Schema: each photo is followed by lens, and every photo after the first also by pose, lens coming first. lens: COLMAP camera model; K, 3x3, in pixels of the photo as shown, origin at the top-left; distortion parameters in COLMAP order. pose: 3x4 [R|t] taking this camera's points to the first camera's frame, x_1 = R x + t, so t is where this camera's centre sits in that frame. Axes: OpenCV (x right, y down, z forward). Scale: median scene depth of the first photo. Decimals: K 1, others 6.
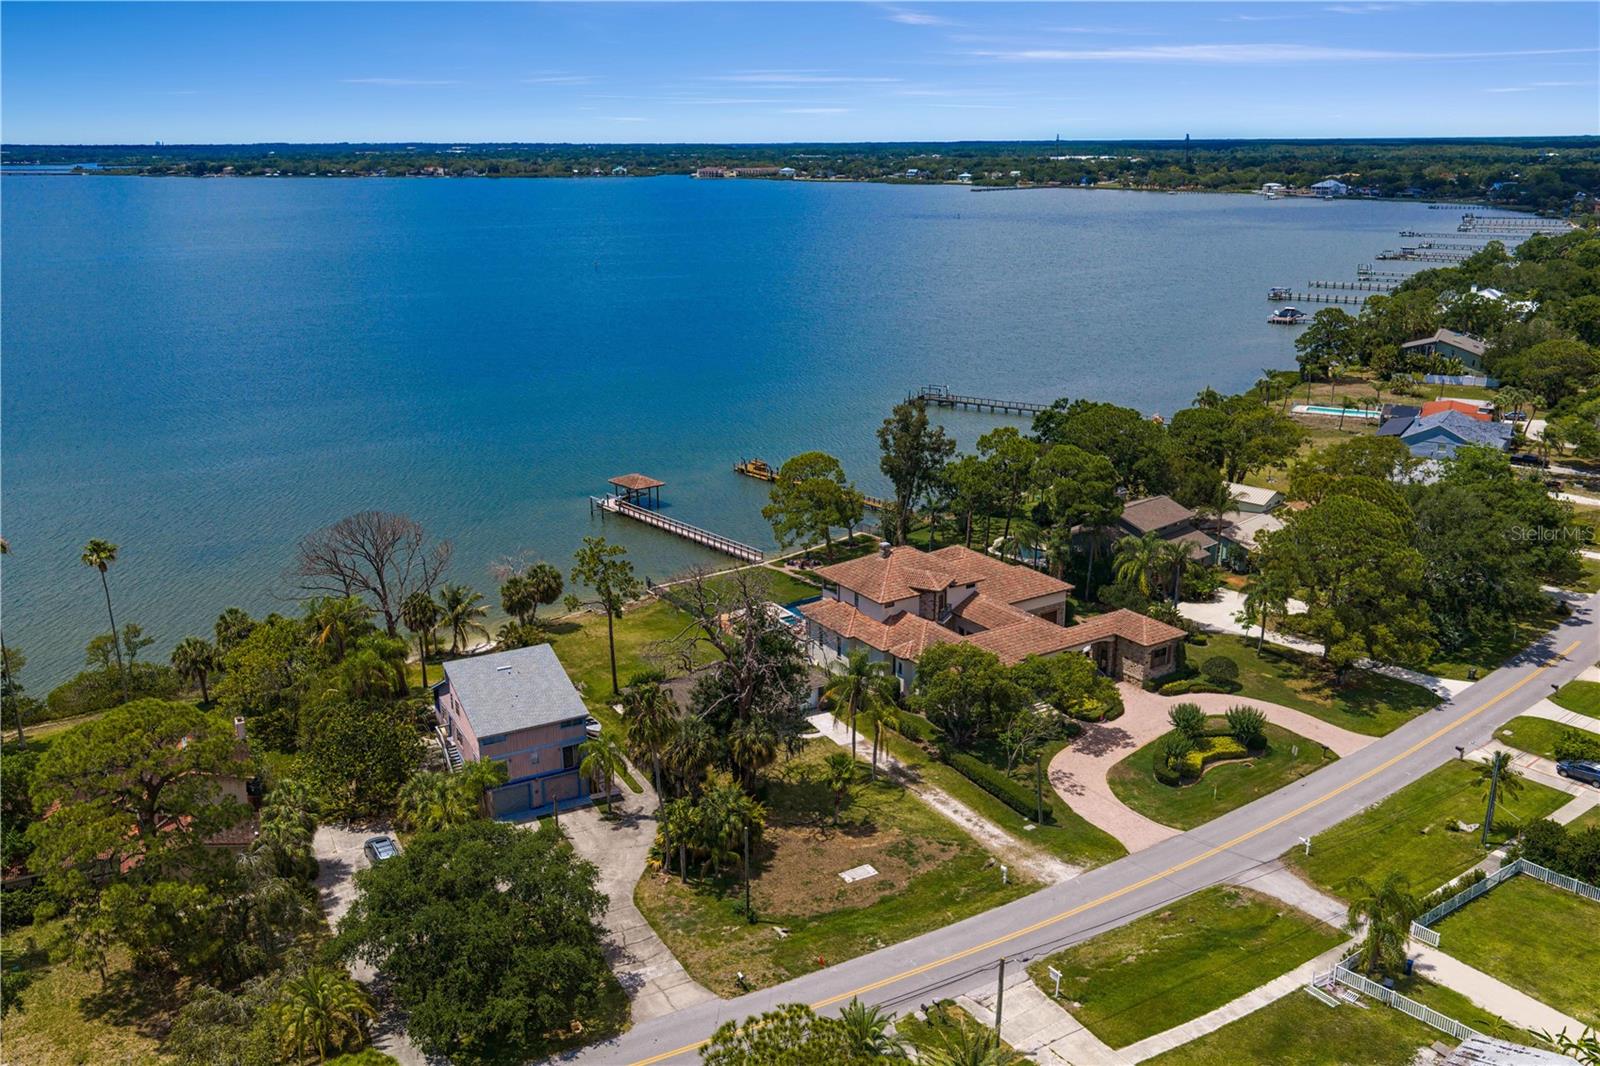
lens RADIAL K [[1305.0, 0, 799.7], [0, 1305.0, 532.4], [0, 0, 1]] dist [0.051341, -0.075438]
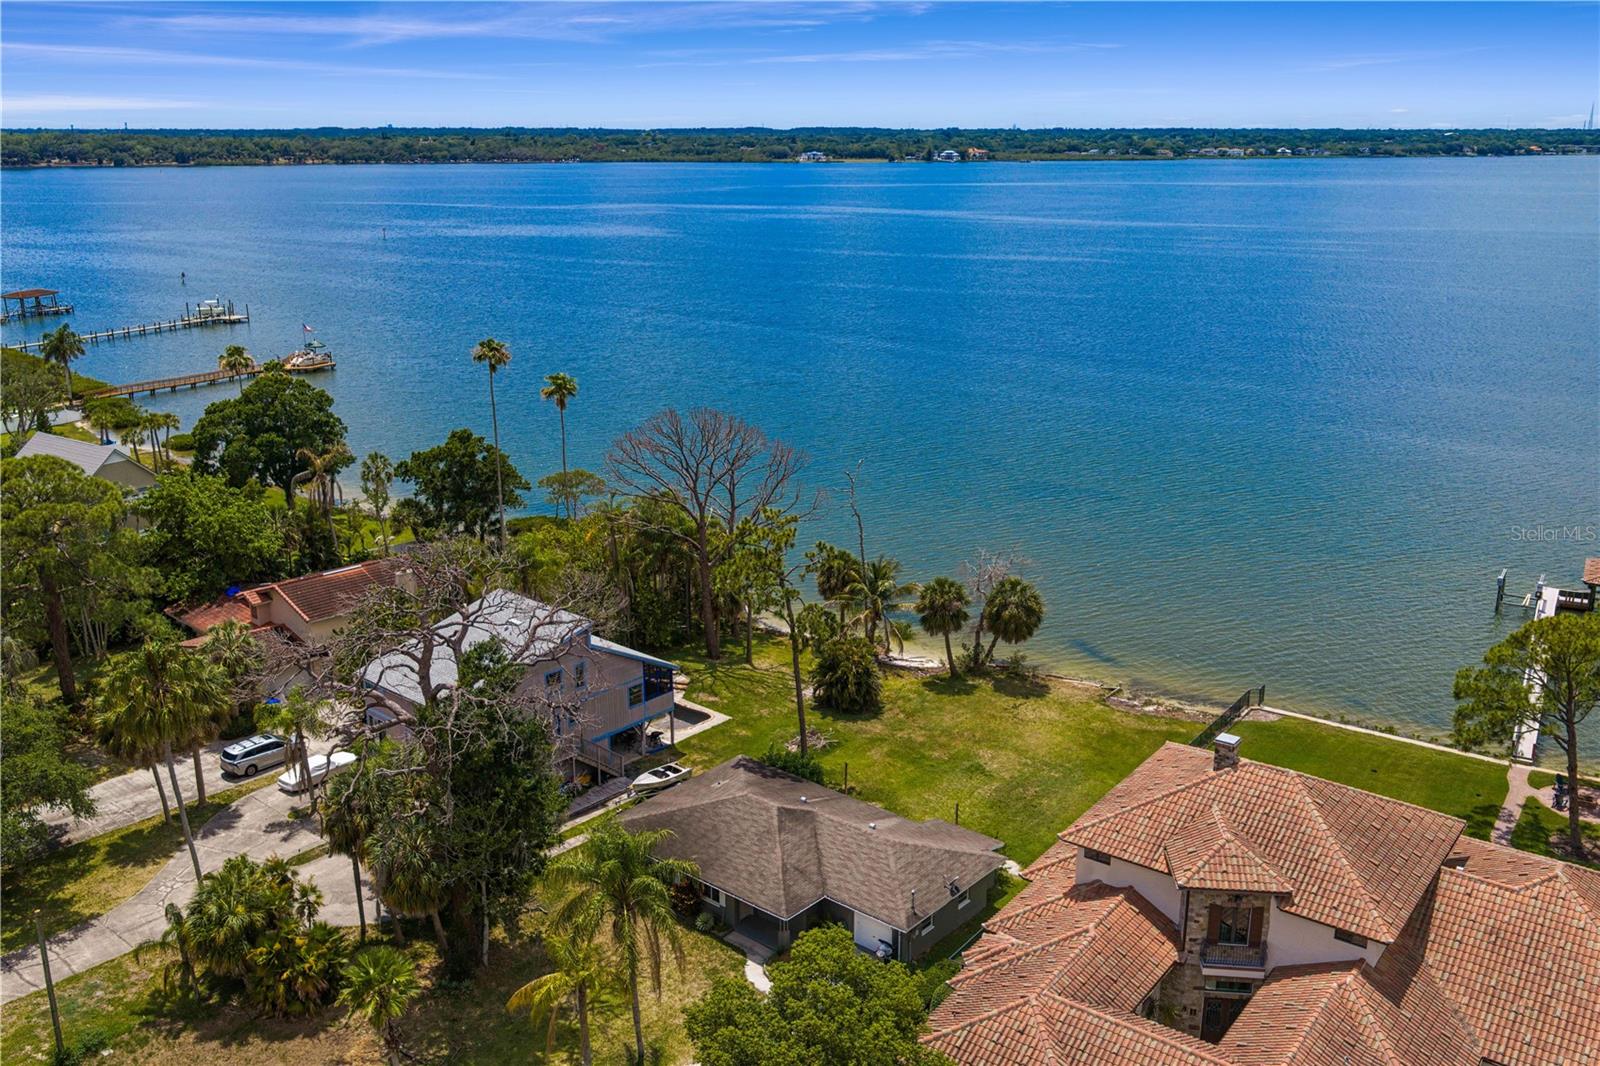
lens RADIAL K [[1380.5, 0, 801.7], [0, 1380.5, 531.8], [0, 0, 1]] dist [0.058671, -0.100089]
pose [[0.348473, 0.265505, -0.898929, 0.470141], [-0.271317, 0.946559, 0.174395, -0.111422], [0.897192, 0.183123, 0.401886, 0.793580]]
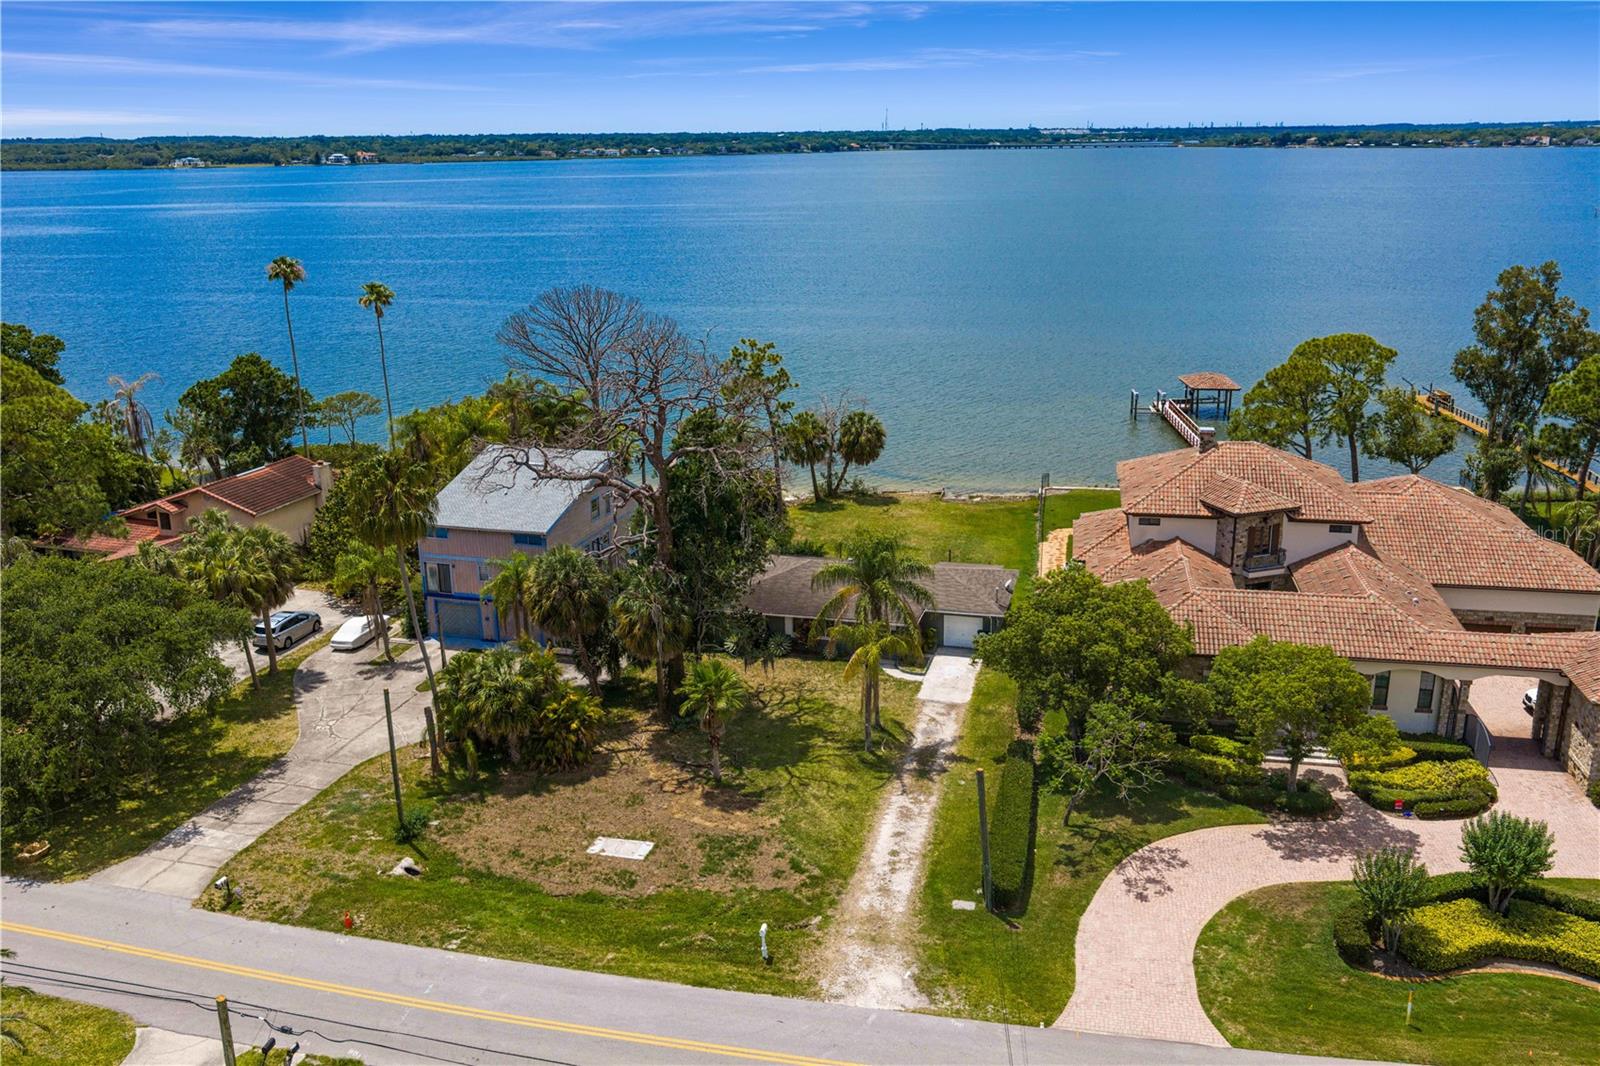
lens RADIAL K [[1330.5, 0, 800.3], [0, 1330.5, 534.8], [0, 0, 1]] dist [0.053980, -0.100363]
pose [[0.715569, 0.196129, -0.670443, 0.405649], [-0.190668, 0.978169, 0.082649, 0.047100], [0.672017, 0.068691, 0.737343, 0.503898]]
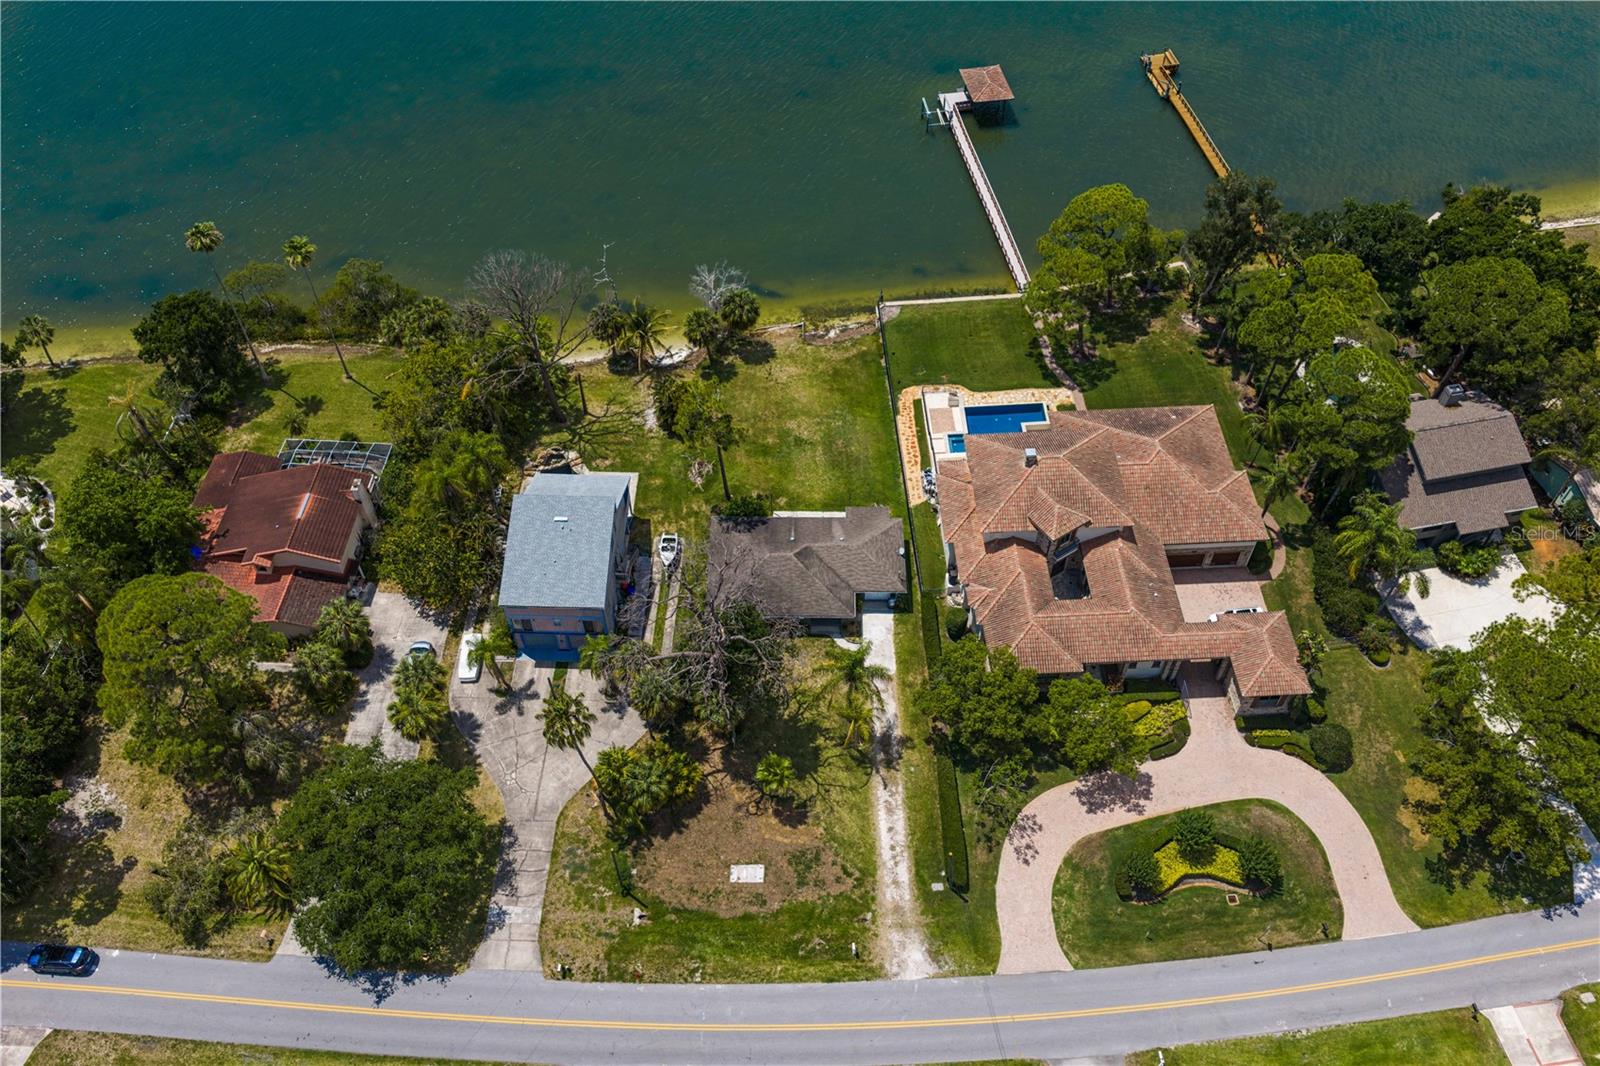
lens RADIAL K [[1308.0, 0, 800.6], [0, 1308.0, 533.1], [0, 0, 1]] dist [0.042763, -0.072525]
pose [[0.865576, 0.390286, -0.313775, 0.265146], [-0.140652, 0.790826, 0.595660, -0.521138], [0.480619, -0.471456, 0.739415, 0.293877]]
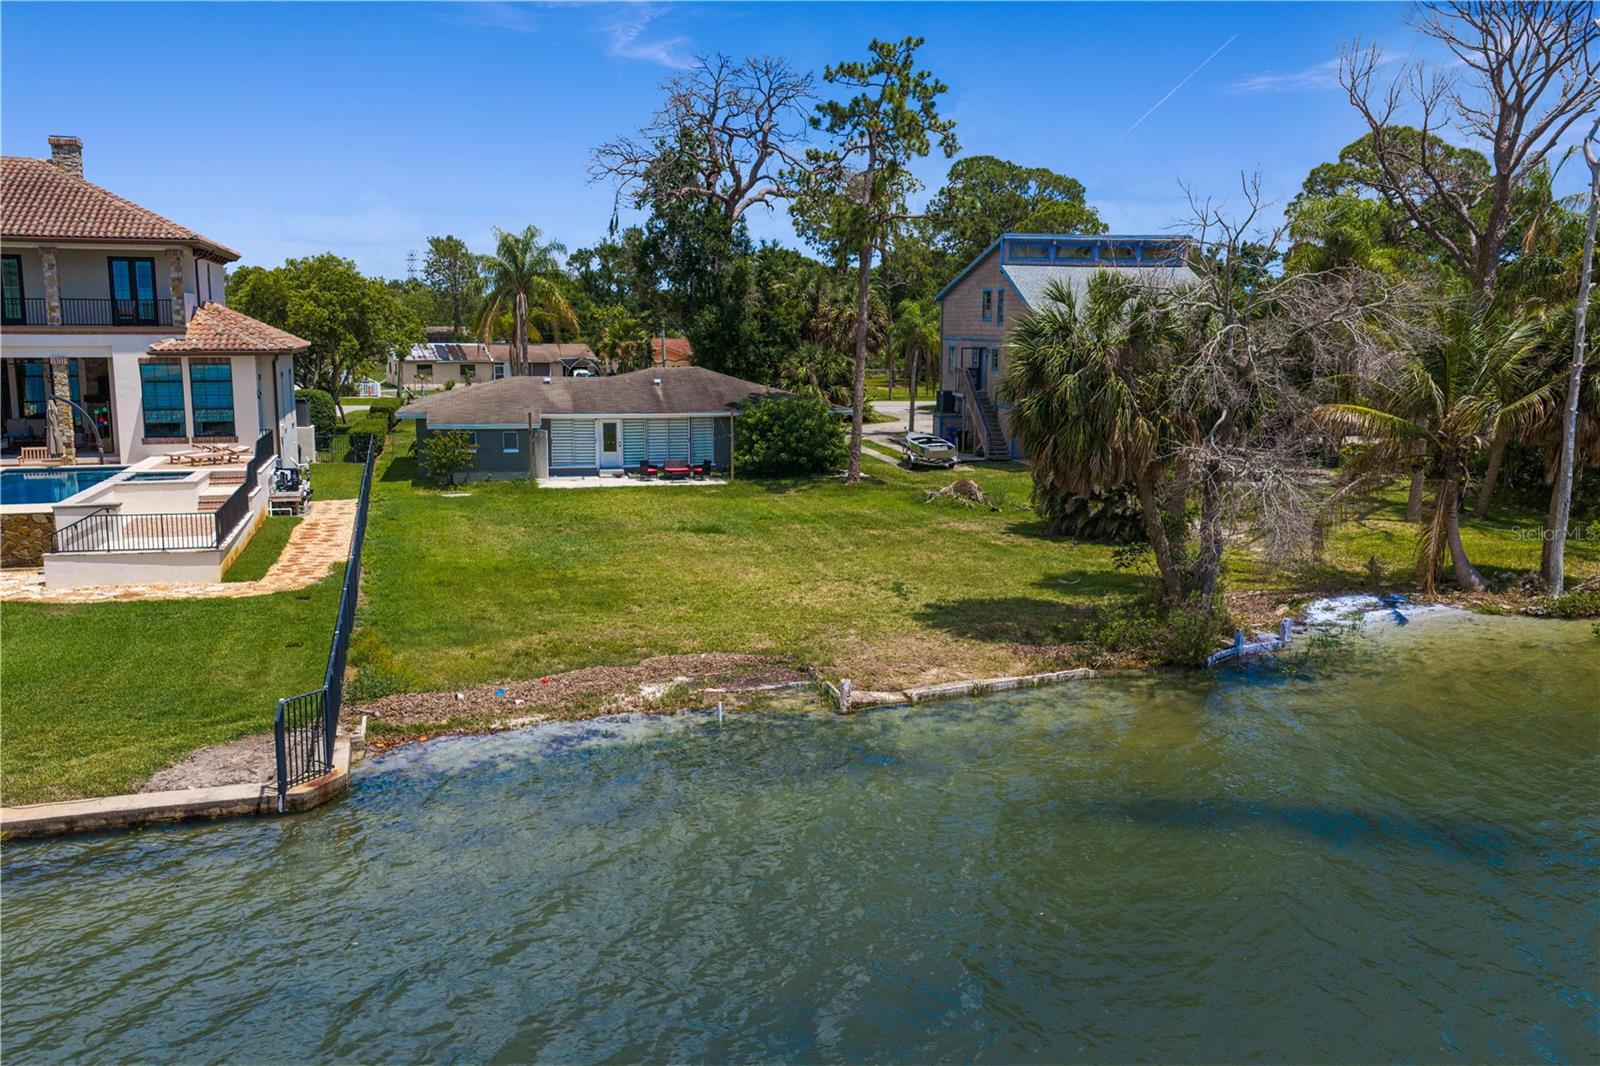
lens RADIAL K [[1308.0, 0, 801.3], [0, 1308.0, 541.6], [0, 0, 1]] dist [0.058918, -0.100550]
pose [[-0.957566, -0.044581, 0.284746, -0.265116], [0.083851, 0.902137, 0.423224, -0.031021], [-0.275748, 0.429141, -0.860117, 1.505906]]
